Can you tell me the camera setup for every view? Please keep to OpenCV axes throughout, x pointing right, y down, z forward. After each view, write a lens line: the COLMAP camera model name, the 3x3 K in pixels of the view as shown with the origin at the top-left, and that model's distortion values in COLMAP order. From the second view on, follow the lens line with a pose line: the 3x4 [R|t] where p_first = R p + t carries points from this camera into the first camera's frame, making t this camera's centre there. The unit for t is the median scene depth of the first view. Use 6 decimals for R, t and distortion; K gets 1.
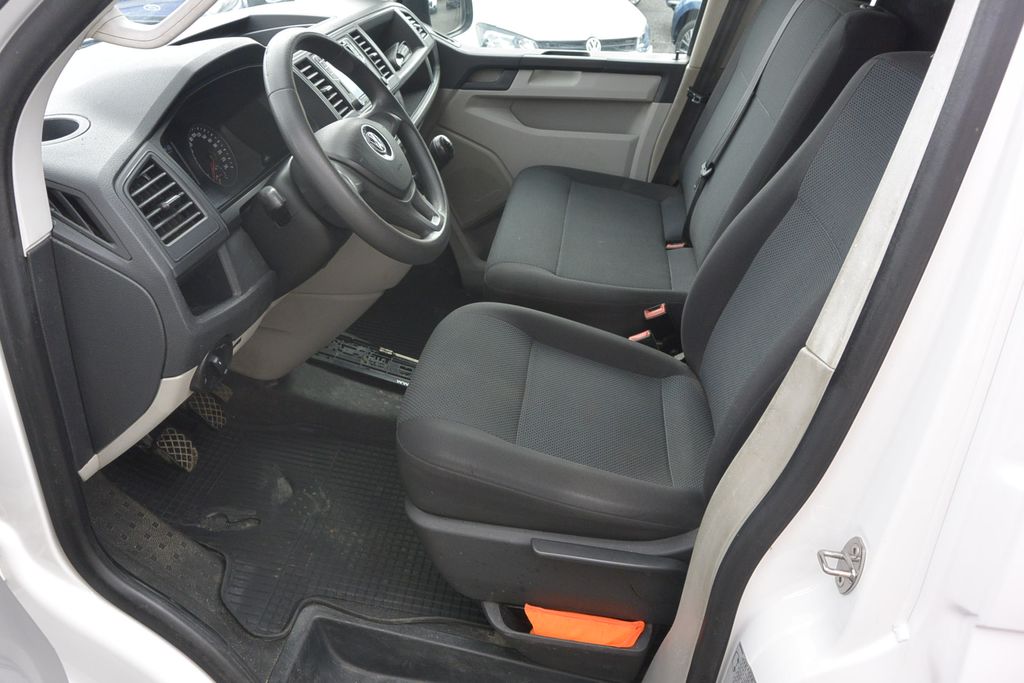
lens RADIAL K [[783.6, 0, 507.9], [0, 783.6, 341.5], [0, 0, 1]] dist [-0.008404, 0.018094]
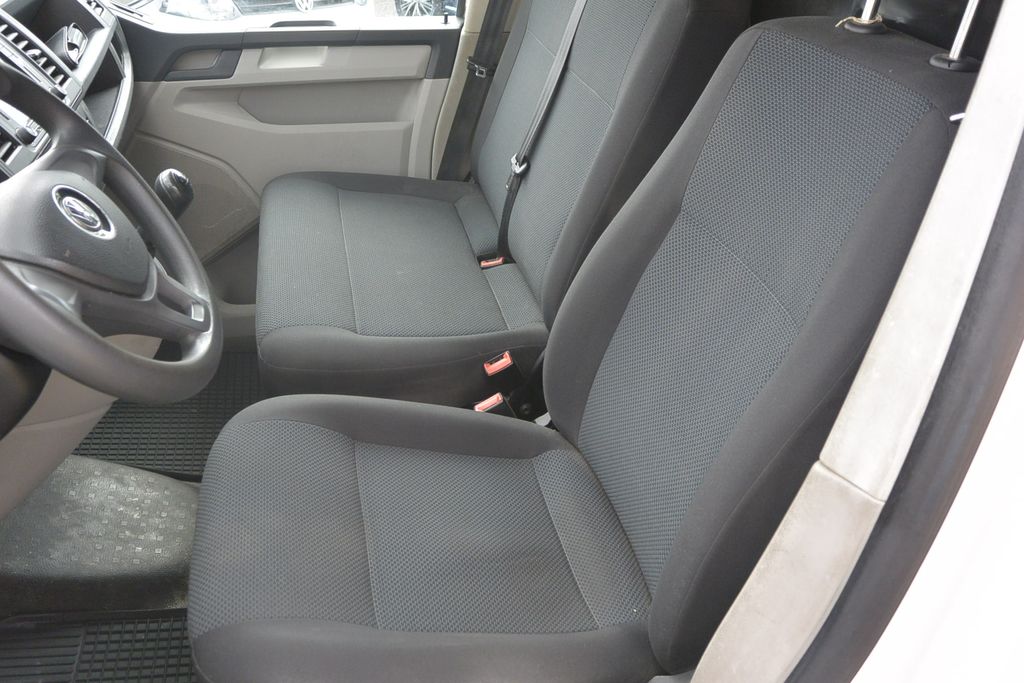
lens RADIAL K [[894.7, 0, 517.1], [0, 894.7, 341.5], [0, 0, 1]] dist [-0.040952, 0.041271]
pose [[0.942038, -0.160739, 0.294496, -0.039944], [0.156498, 0.986944, 0.038077, -0.075269], [-0.296771, 0.010218, 0.954894, 0.138734]]
